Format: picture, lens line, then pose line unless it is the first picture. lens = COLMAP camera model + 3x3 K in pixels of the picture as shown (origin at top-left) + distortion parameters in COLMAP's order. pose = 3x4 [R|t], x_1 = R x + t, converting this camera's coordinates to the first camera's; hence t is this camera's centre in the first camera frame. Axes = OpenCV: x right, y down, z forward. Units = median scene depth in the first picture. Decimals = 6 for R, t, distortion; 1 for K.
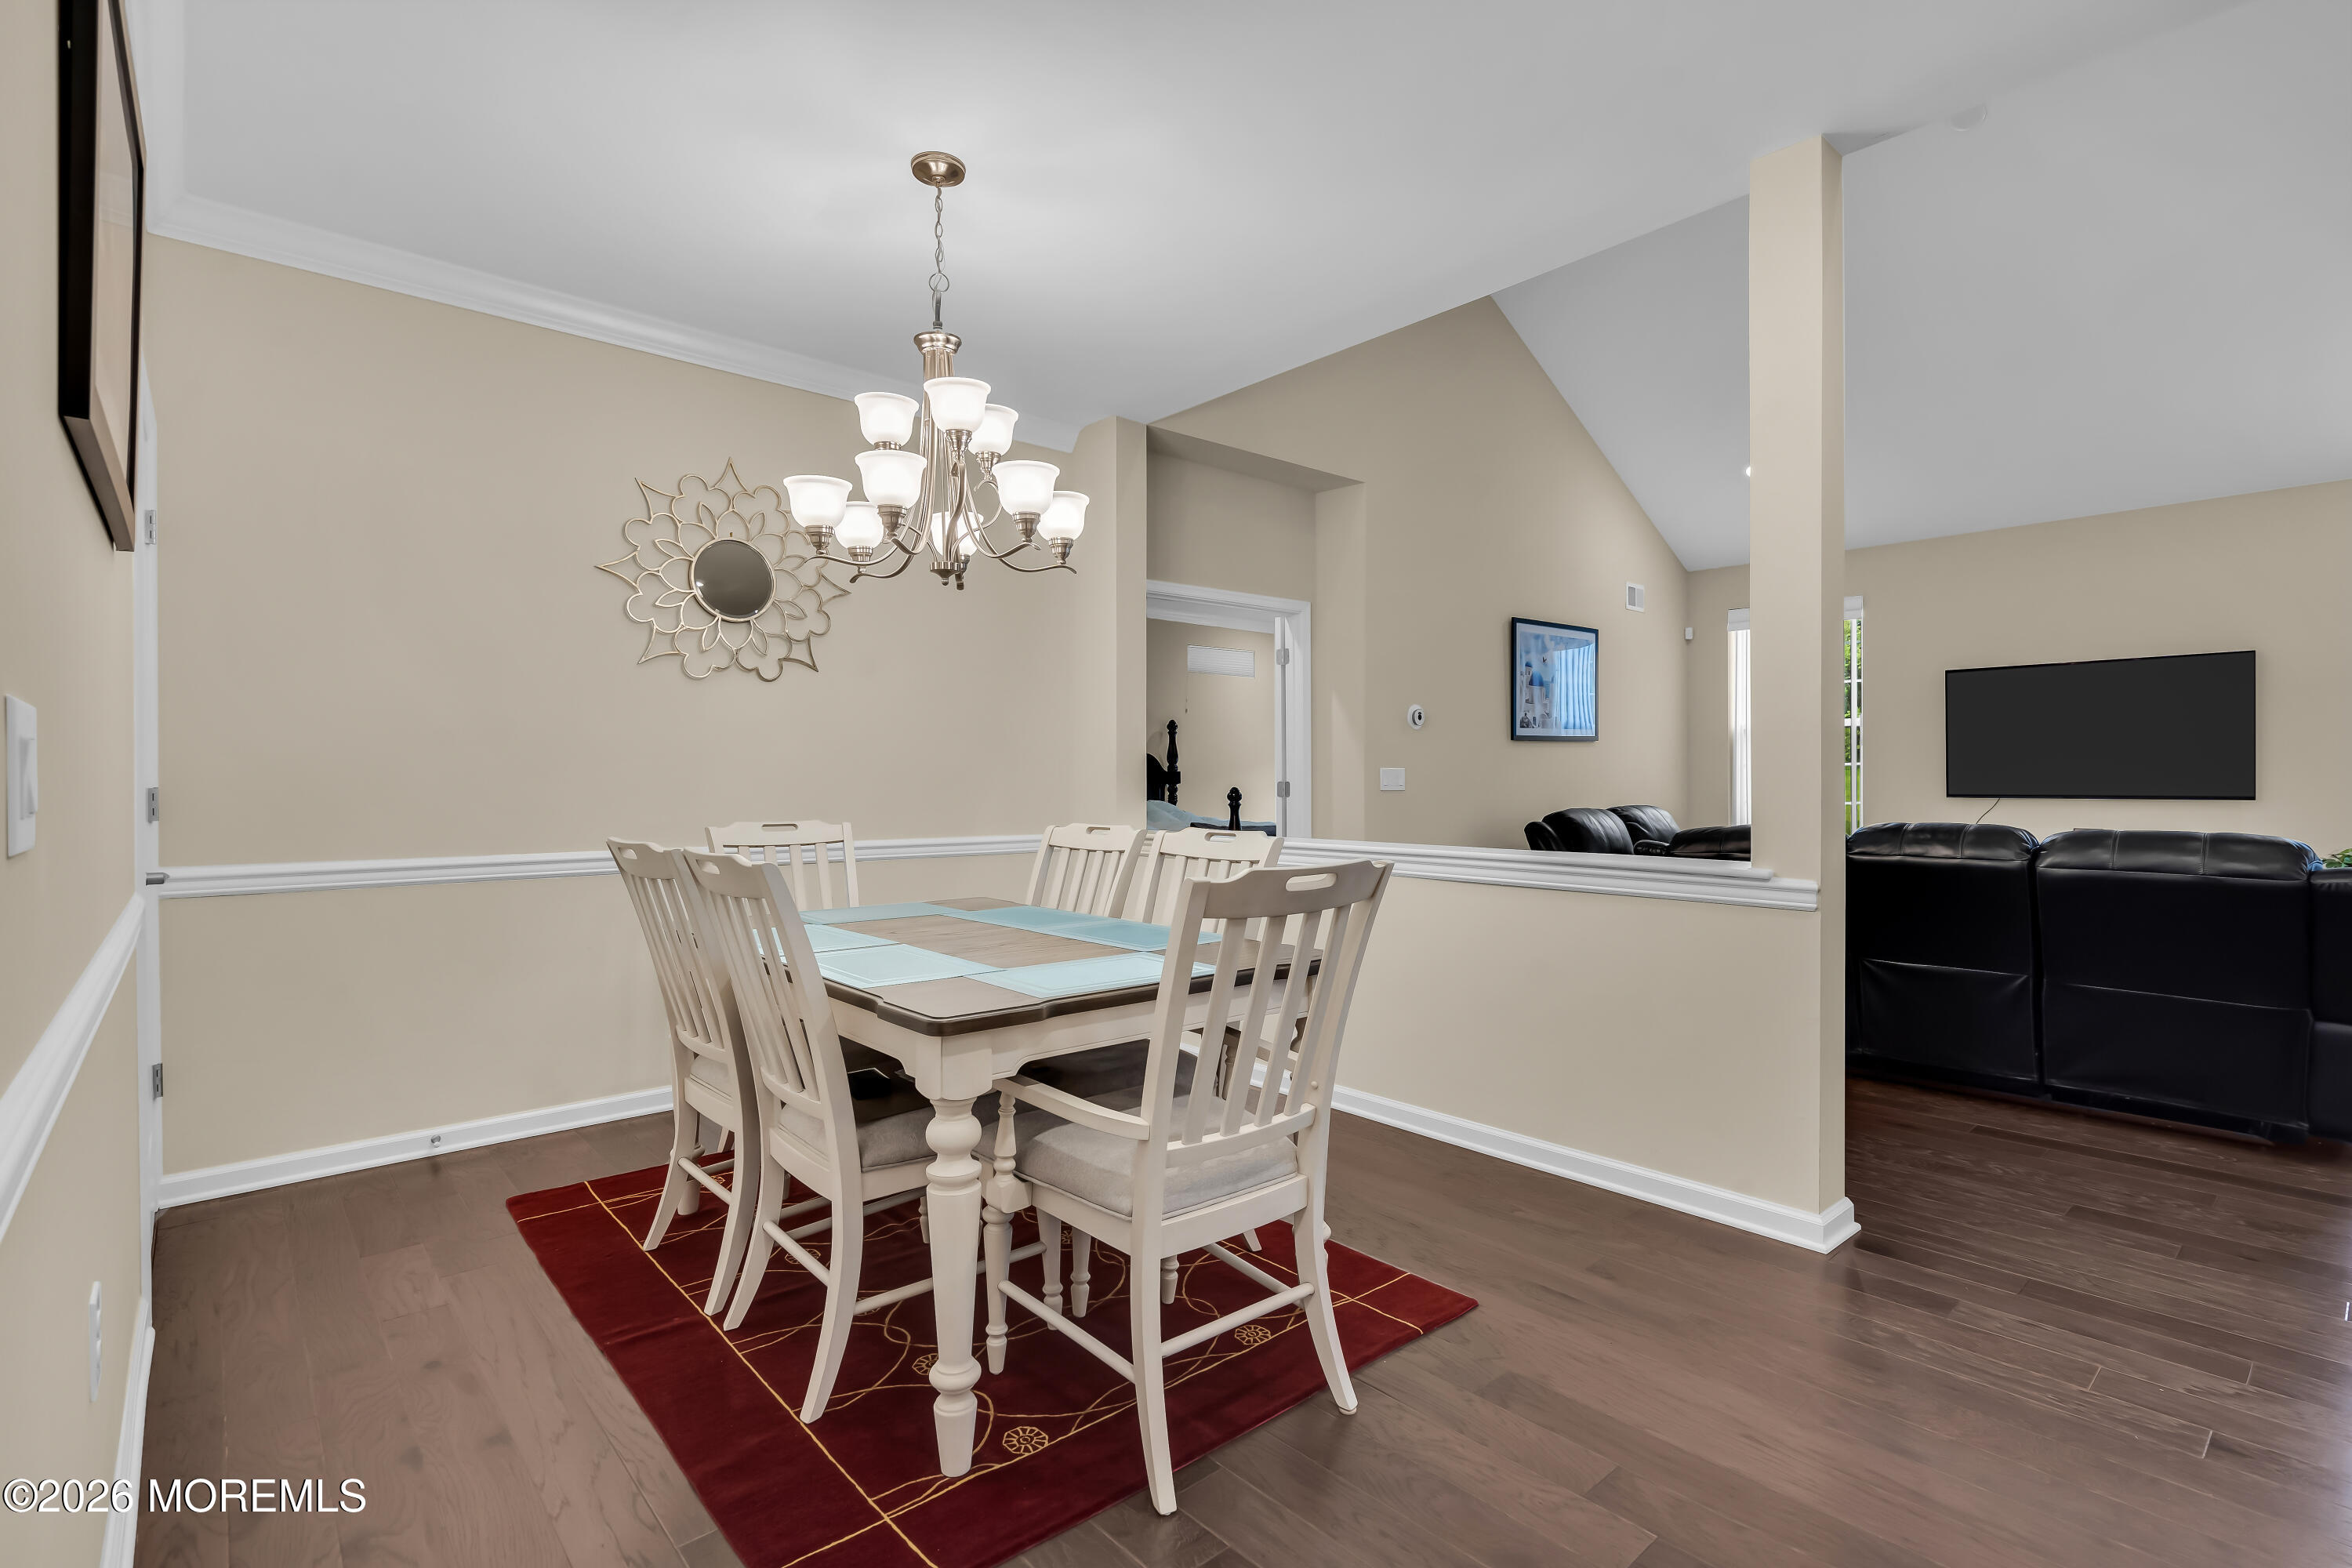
lens RADIAL K [[1093.1, 0, 1176.5], [0, 1093.1, 783.5], [0, 0, 1]] dist [0.001881, 0.000622]
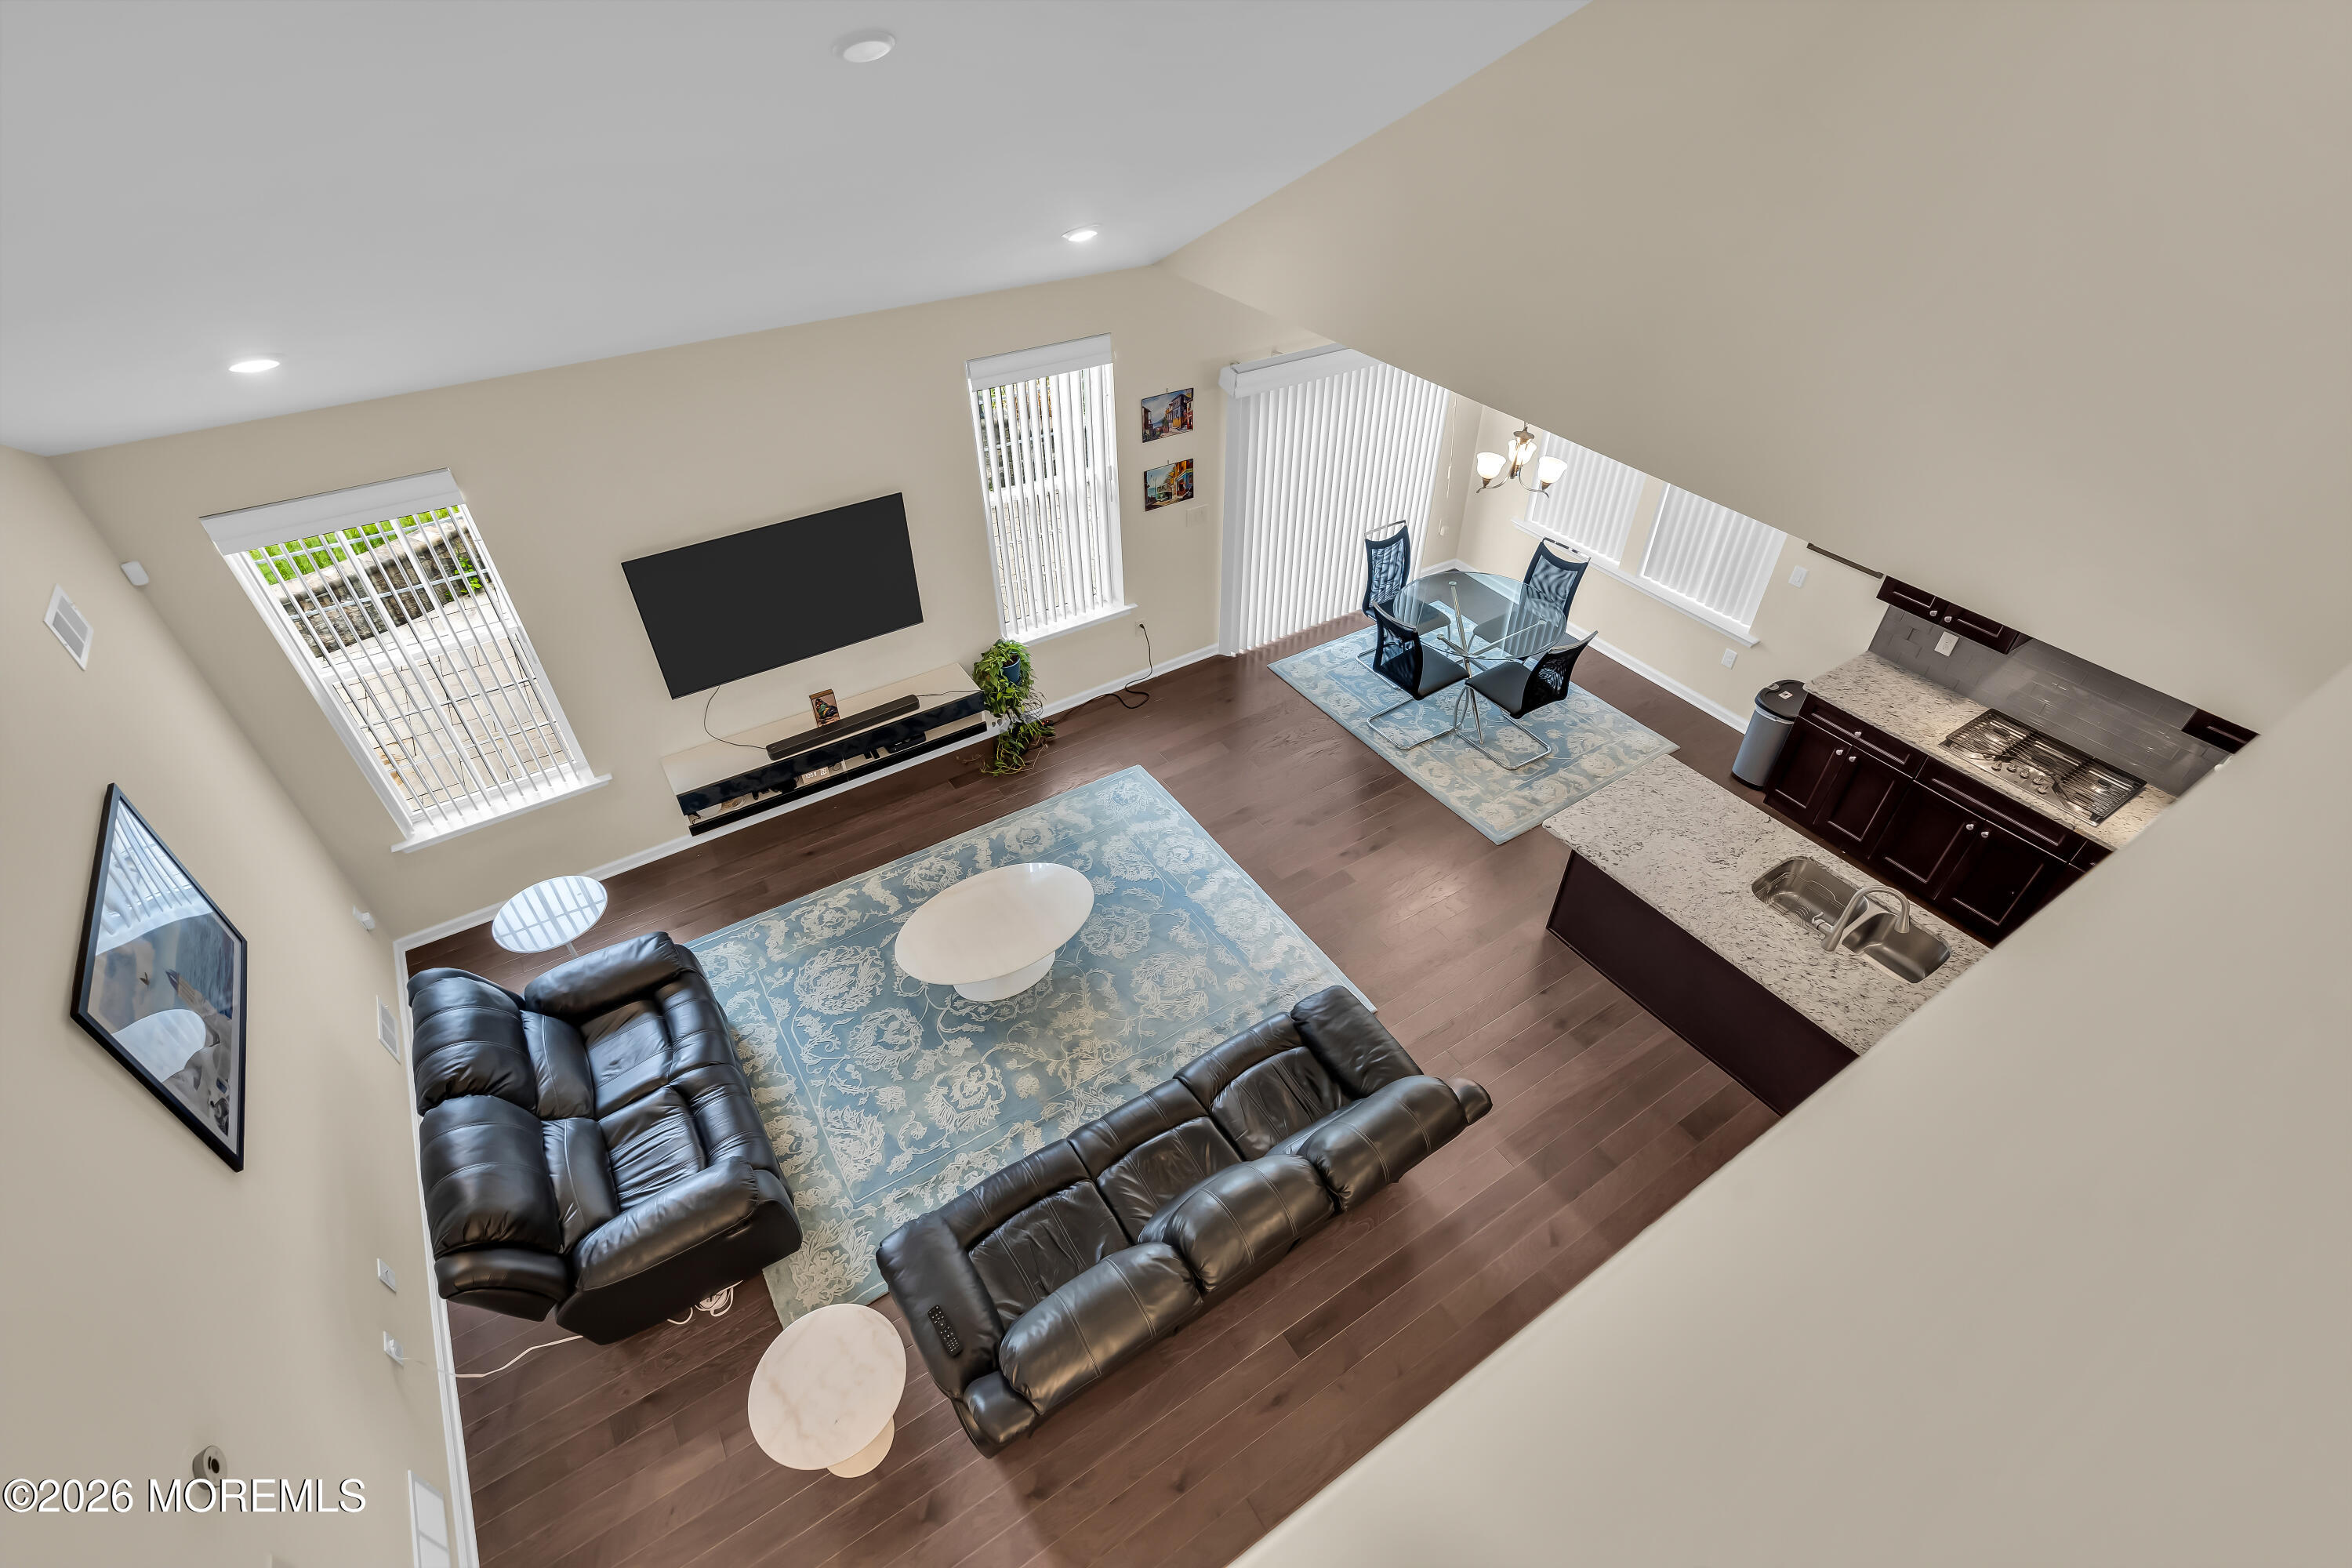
lens RADIAL K [[1062.9, 0, 1178.3], [0, 1062.9, 781.8], [0, 0, 1]] dist [-0.002503, -0.000010]
pose [[0.148907, -0.629759, 0.762385, 0.222756], [0.006387, 0.771577, 0.636104, -0.863024], [-0.988831, -0.089851, 0.118915, 1.022087]]
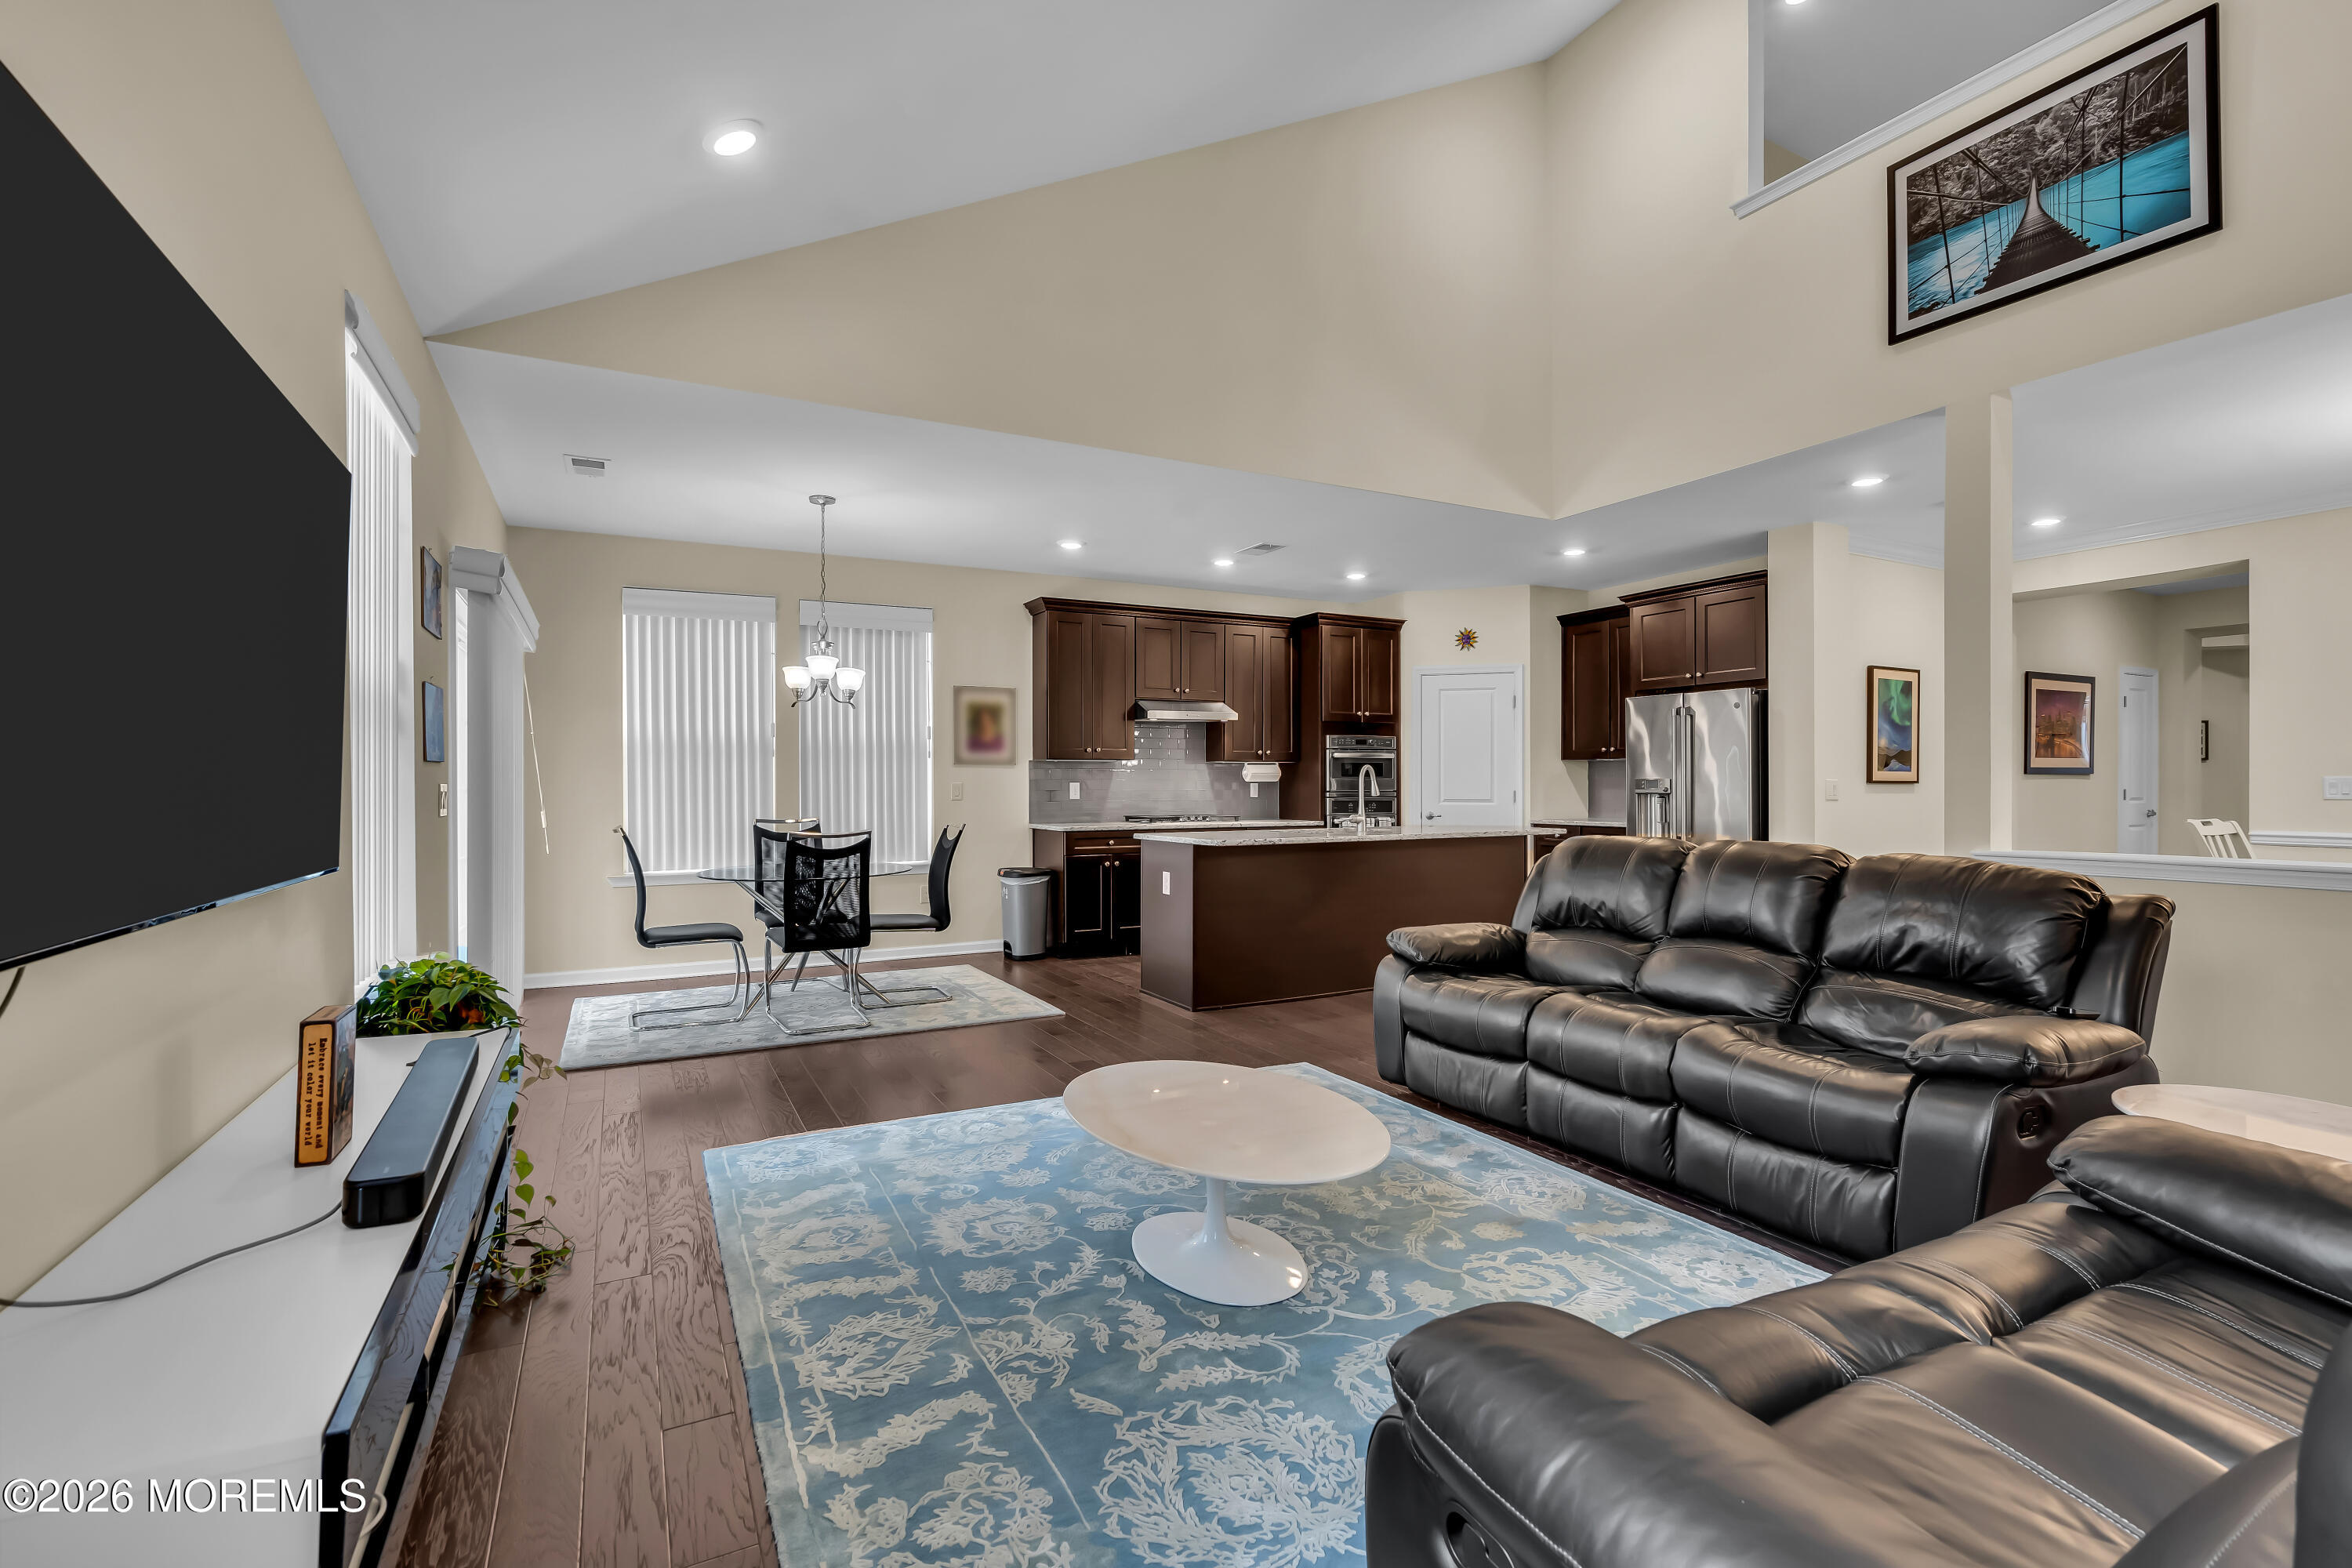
lens RADIAL K [[1062.6, 0, 1176.4], [0, 1062.6, 790.5], [0, 0, 1]] dist [-0.010814, 0.000159]
pose [[-0.970323, 0.007970, 0.241681, 1.022544], [0.010720, 0.999892, 0.010066, -0.021919], [-0.241575, 0.012358, -0.970304, 2.120847]]
